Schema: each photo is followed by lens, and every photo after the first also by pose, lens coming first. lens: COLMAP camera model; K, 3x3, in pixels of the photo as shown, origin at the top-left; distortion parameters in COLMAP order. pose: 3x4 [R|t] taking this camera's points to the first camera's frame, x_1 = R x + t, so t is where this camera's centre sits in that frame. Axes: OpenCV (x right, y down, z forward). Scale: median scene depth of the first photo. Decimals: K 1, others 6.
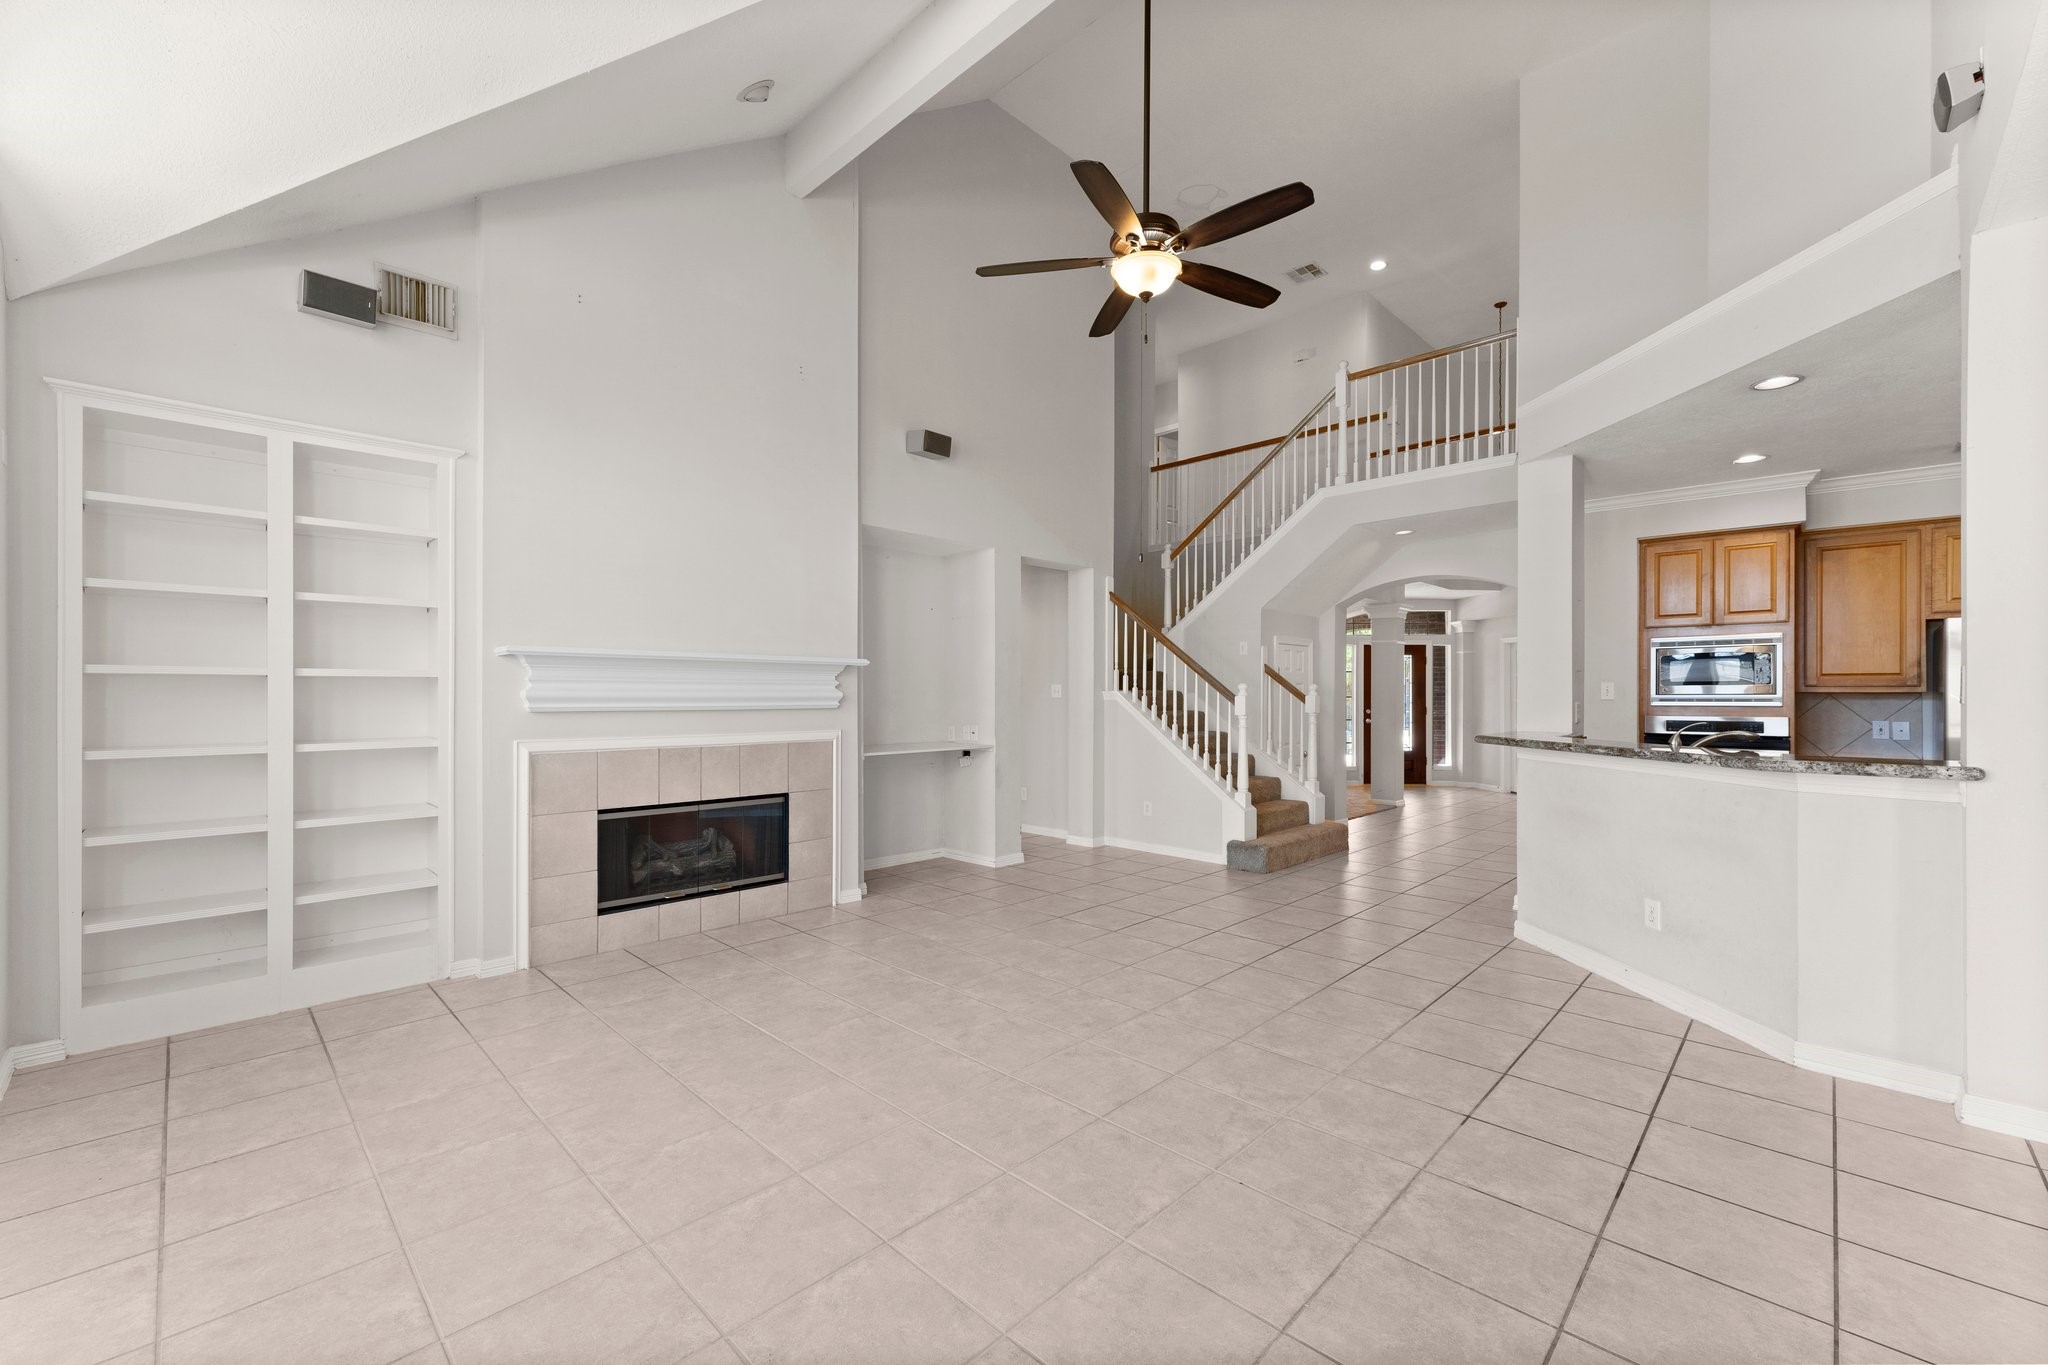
lens RADIAL K [[824.3, 0, 1028.4], [0, 824.3, 689.1], [0, 0, 1]] dist [0.001421, -0.000193]
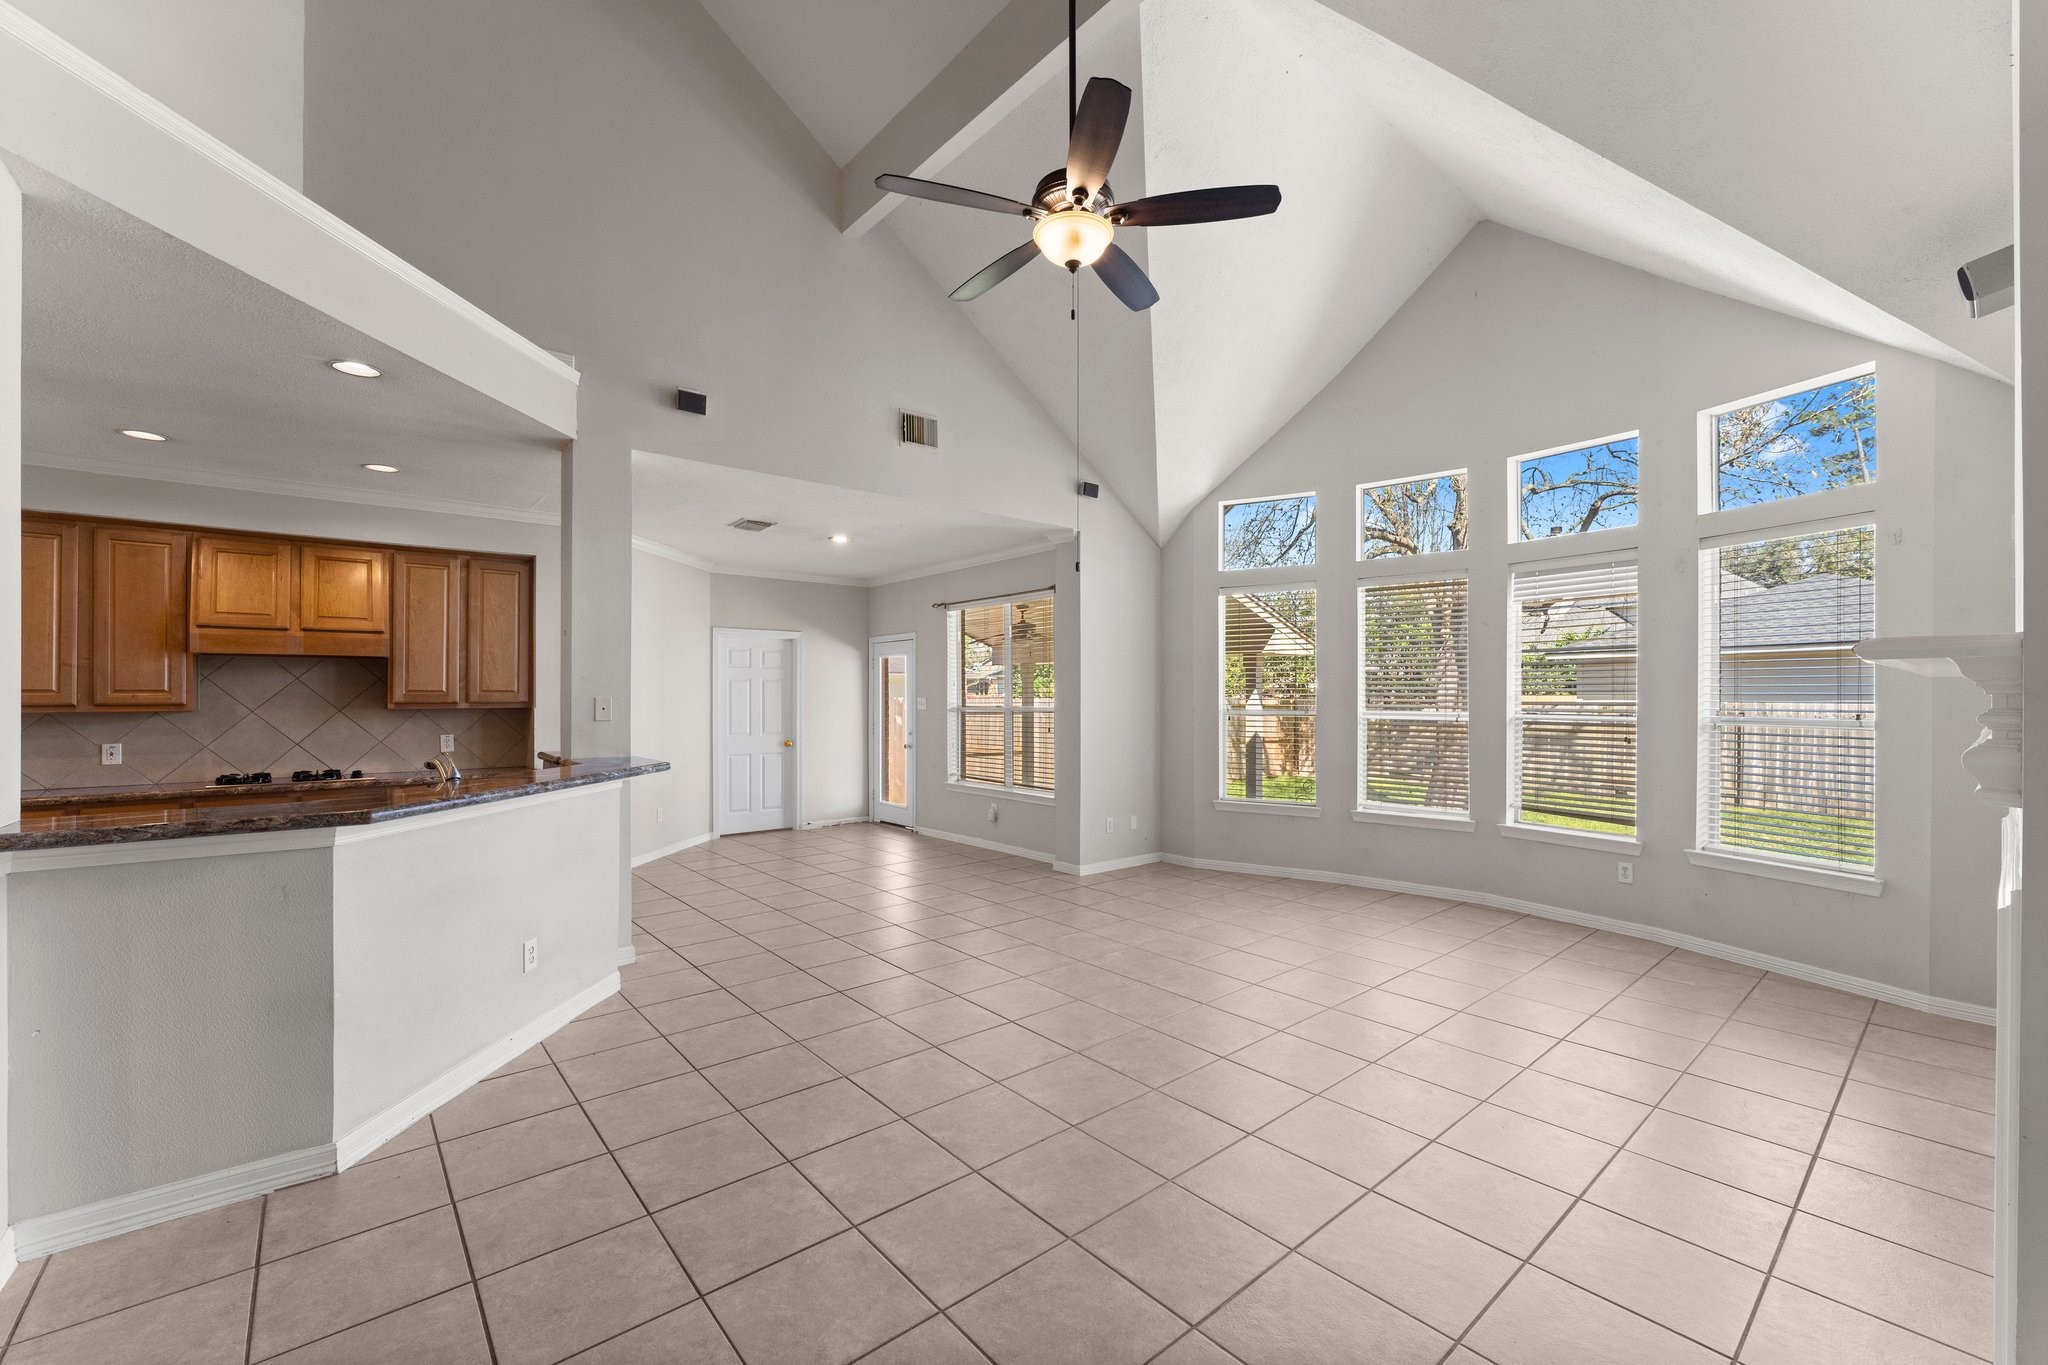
lens RADIAL K [[832.9, 0, 1021.5], [0, 832.9, 693.4], [0, 0, 1]] dist [-0.000560, -0.000089]
pose [[-0.995014, -0.003264, 0.099683, 0.082170], [-0.004237, 0.999945, -0.009549, -0.013456], [-0.099646, -0.009923, -0.994973, 1.420940]]
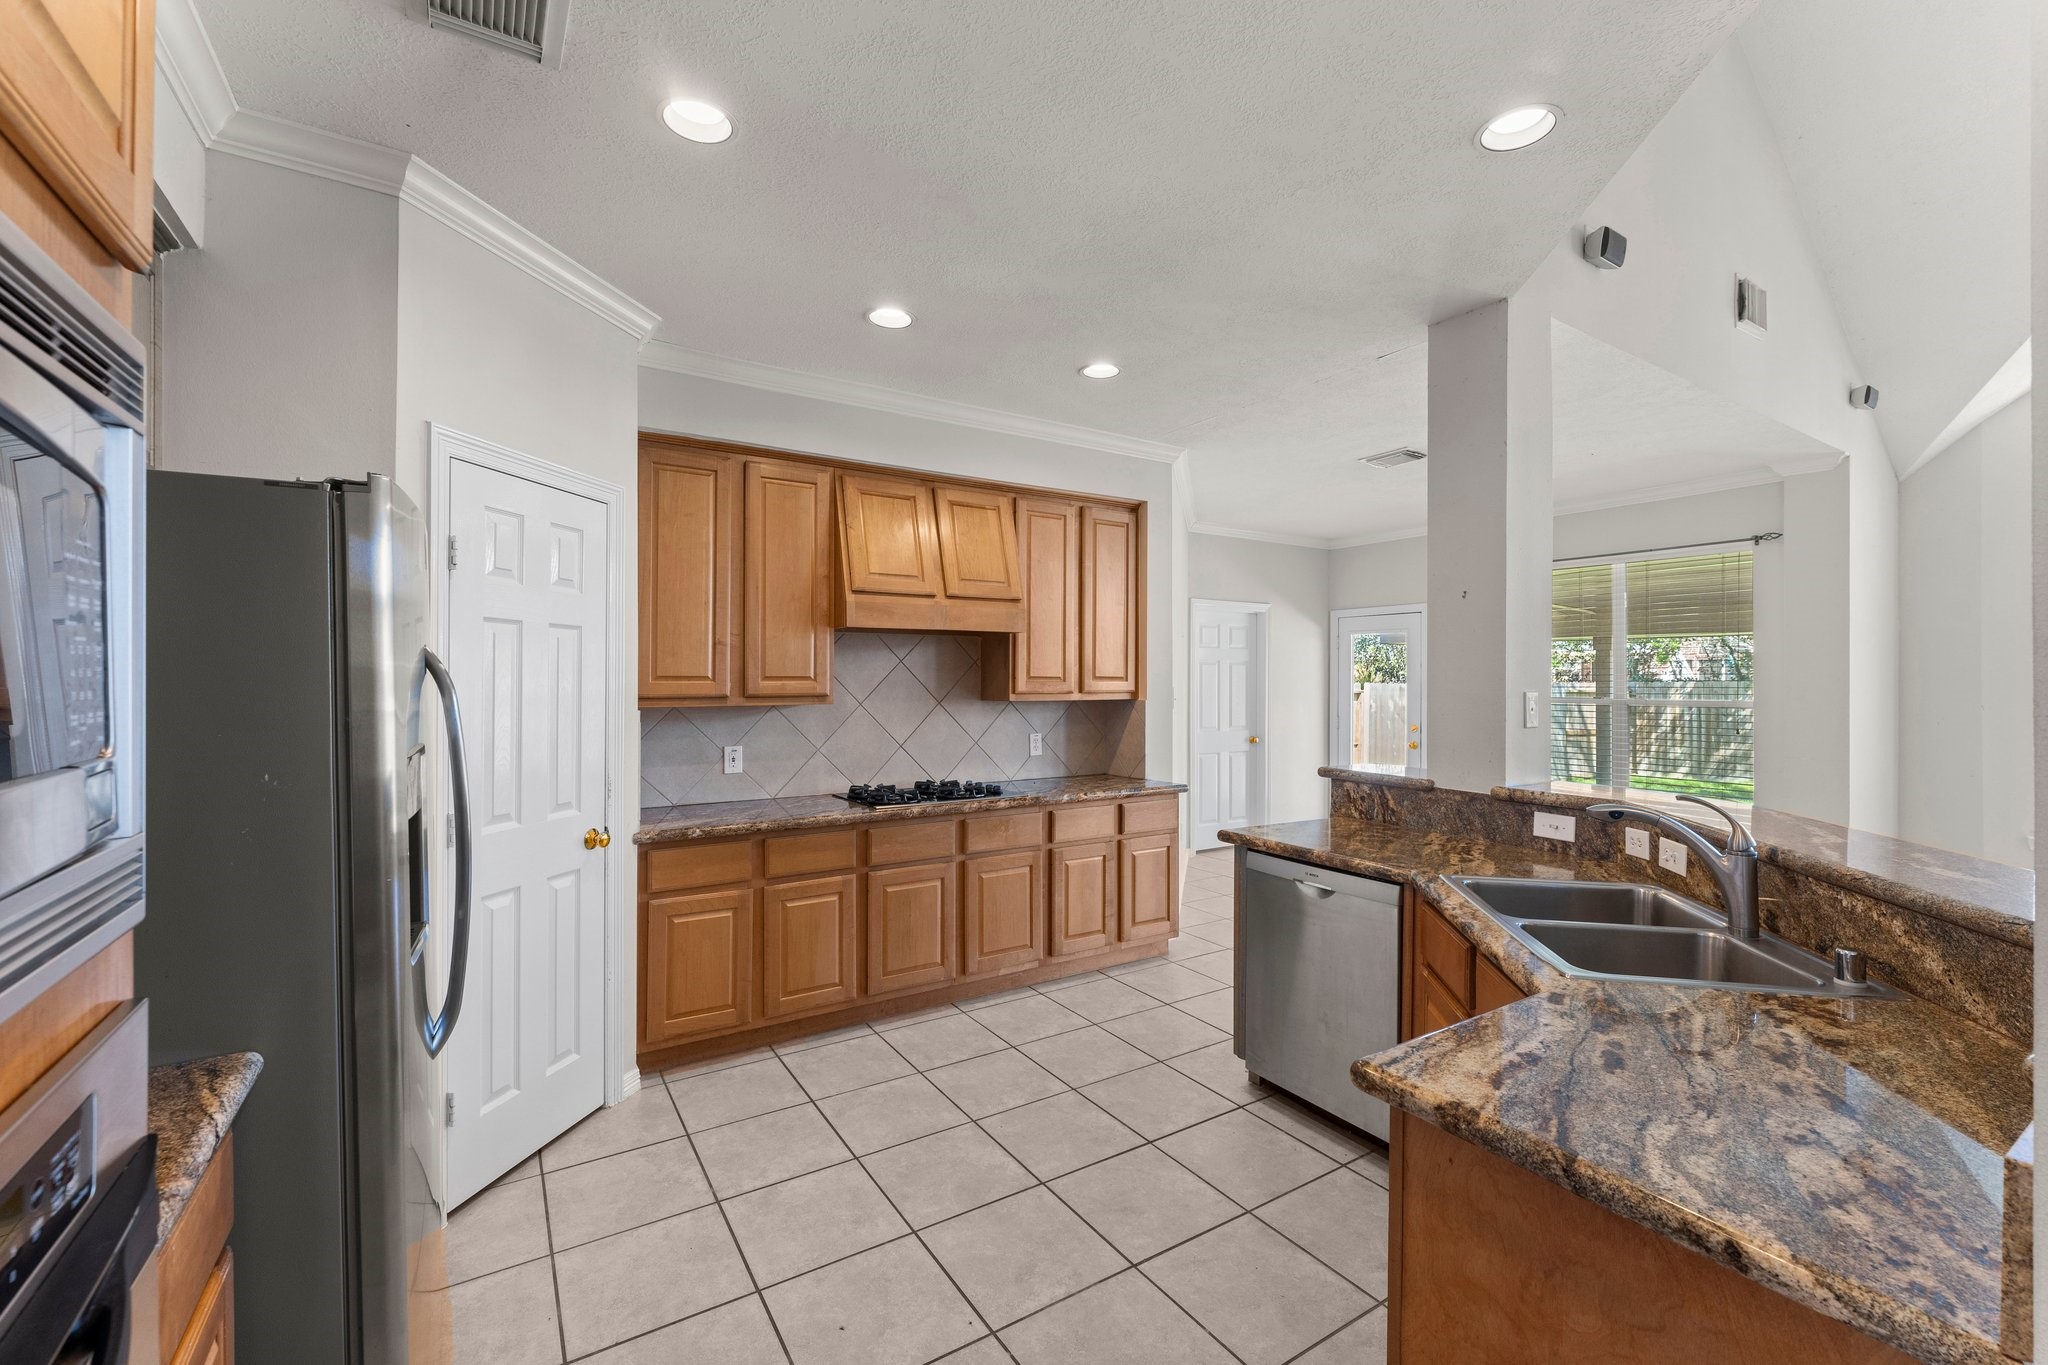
lens RADIAL K [[845.0, 0, 1026.7], [0, 845.0, 676.6], [0, 0, 1]] dist [-0.001460, -0.000153]
pose [[-0.973861, -0.008958, 0.226970, 0.842740], [-0.010431, 0.999932, -0.005290, -0.020717], [-0.226907, -0.007519, -0.973887, 1.230350]]
